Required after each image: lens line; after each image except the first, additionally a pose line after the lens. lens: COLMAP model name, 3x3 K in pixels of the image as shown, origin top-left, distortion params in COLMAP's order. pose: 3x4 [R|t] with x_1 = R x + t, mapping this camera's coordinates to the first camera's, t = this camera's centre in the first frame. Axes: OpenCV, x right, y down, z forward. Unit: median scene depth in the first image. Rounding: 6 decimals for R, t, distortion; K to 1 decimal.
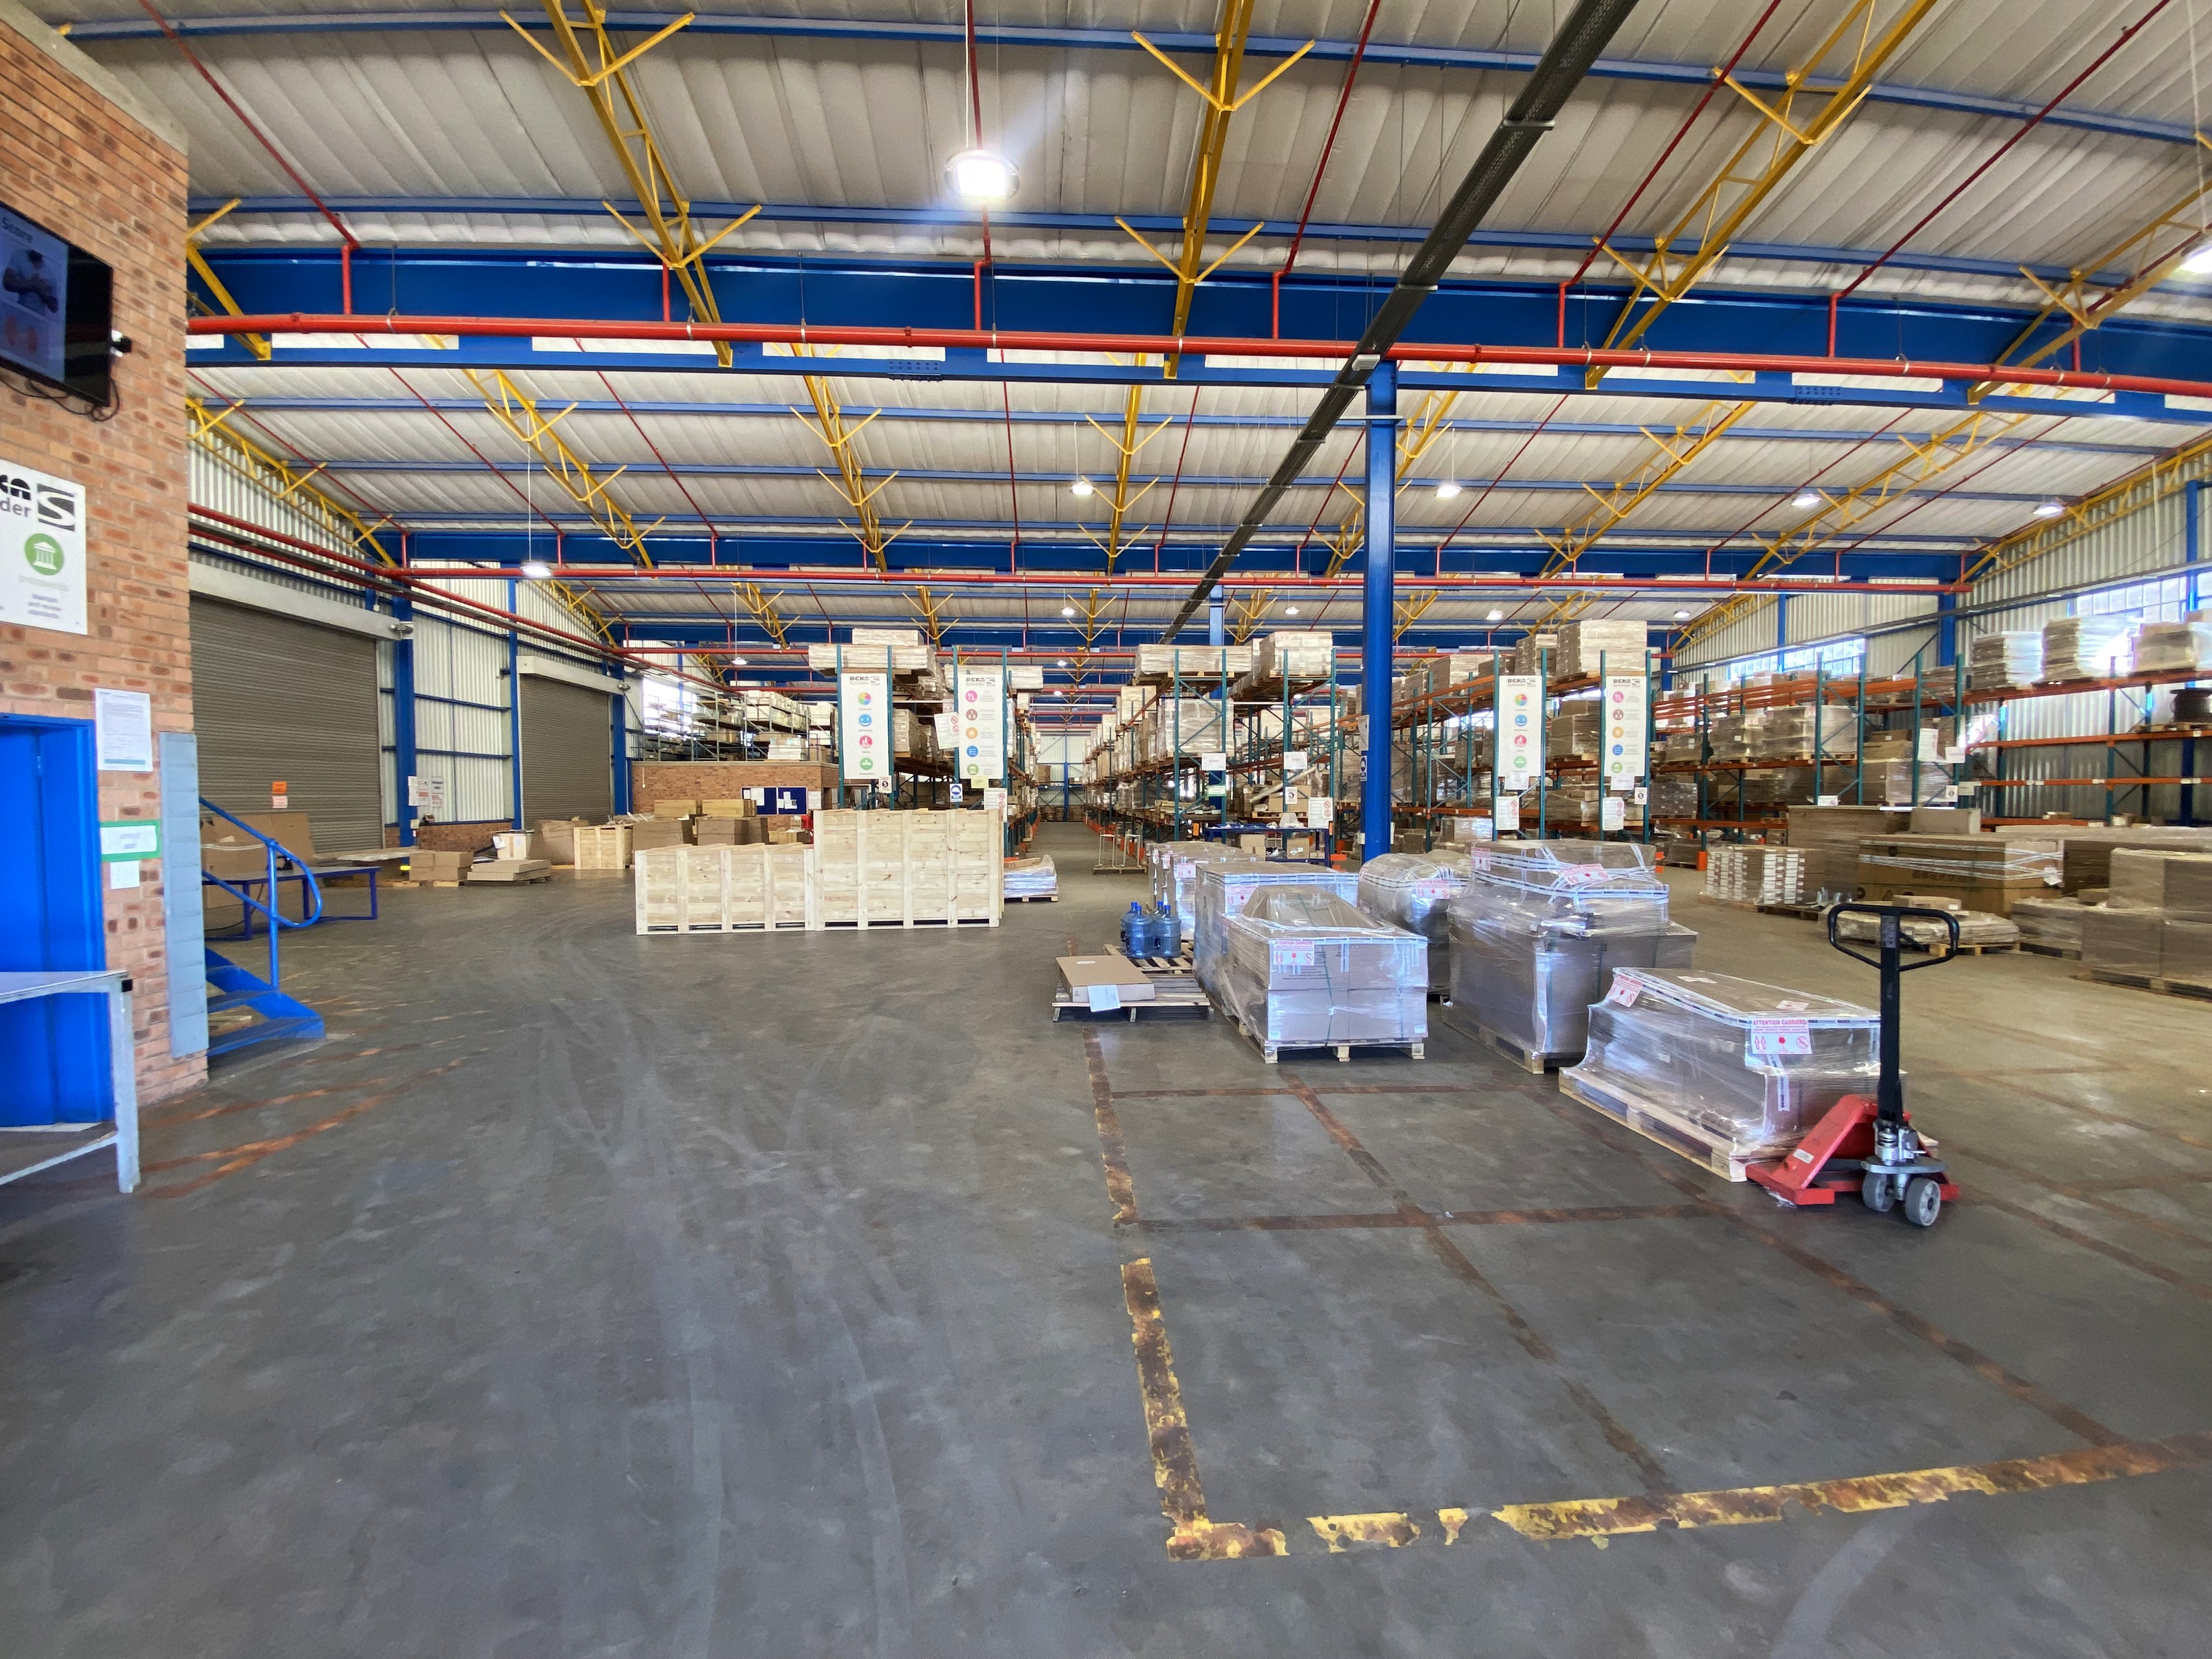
lens RADIAL K [[892.1, 0, 1100.6], [0, 892.1, 824.2], [0, 0, 1]] dist [0.026740, -0.025321]
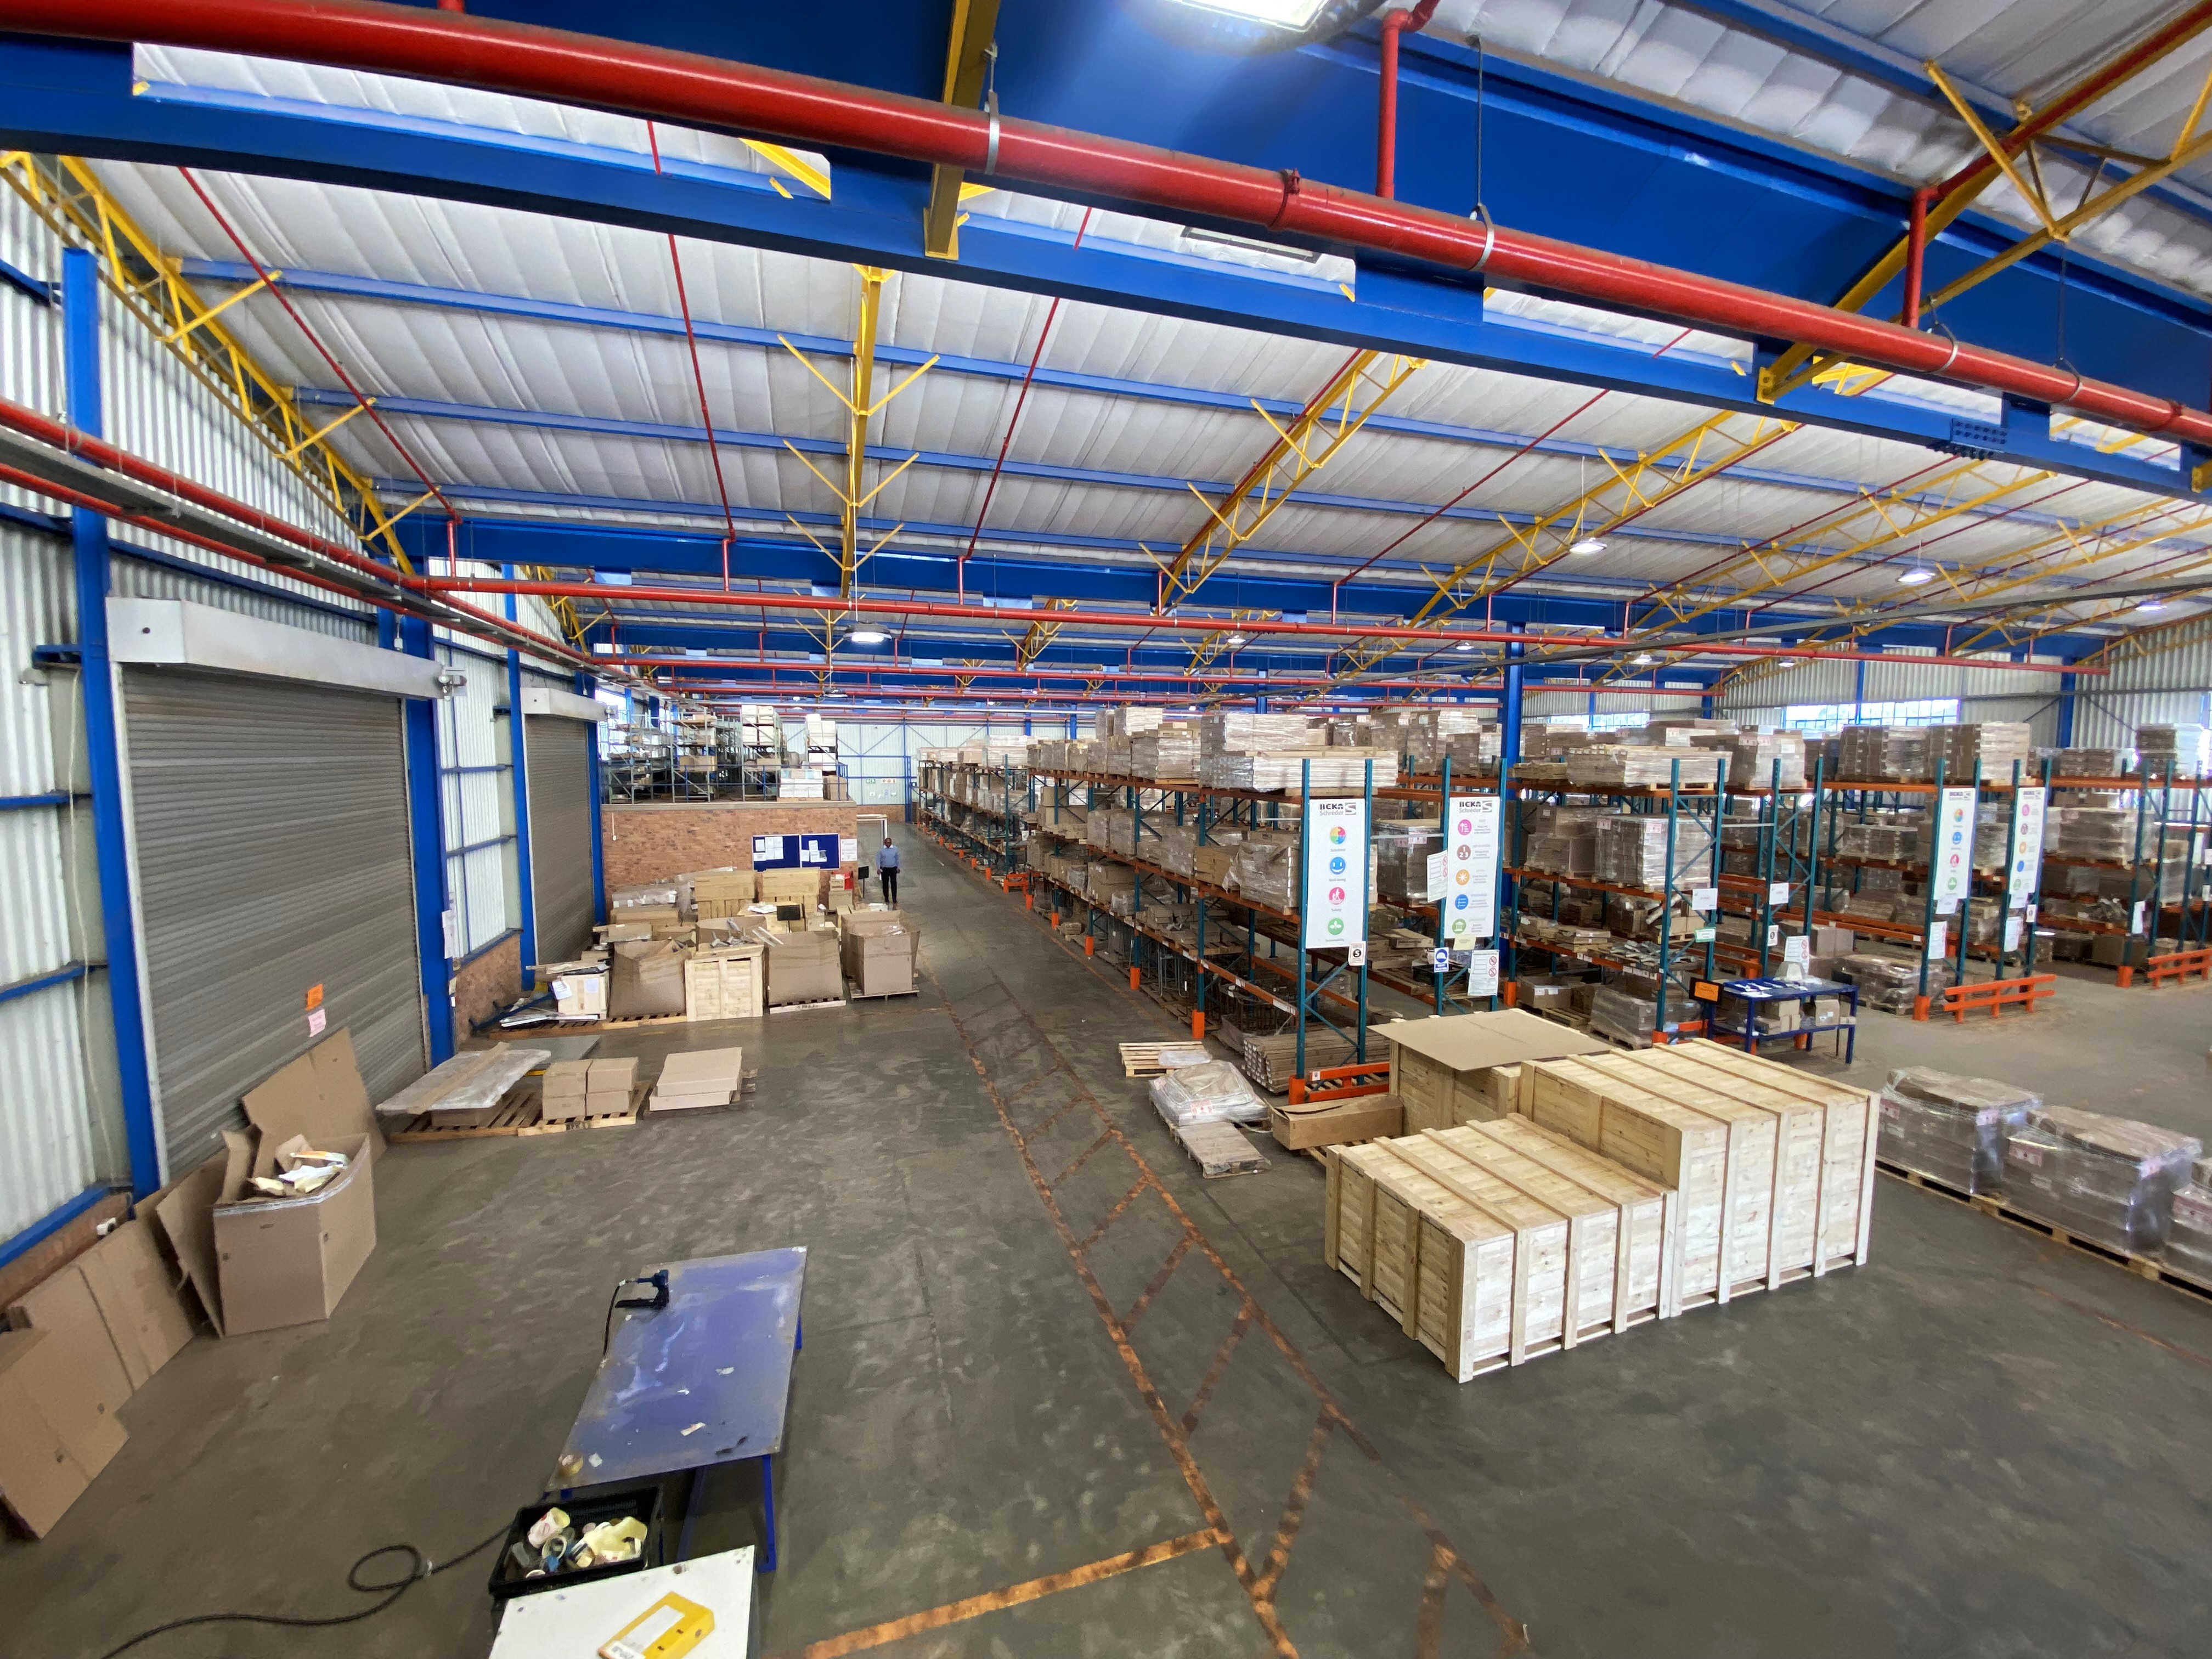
lens RADIAL K [[874.7, 0, 1113.6], [0, 874.7, 829.3], [0, 0, 1]] dist [0.022880, -0.012120]
pose [[0.964351, -0.015770, 0.264155, -0.550425], [0.000657, 0.998362, 0.057203, -0.164816], [-0.264625, -0.054990, 0.962782, 0.341562]]
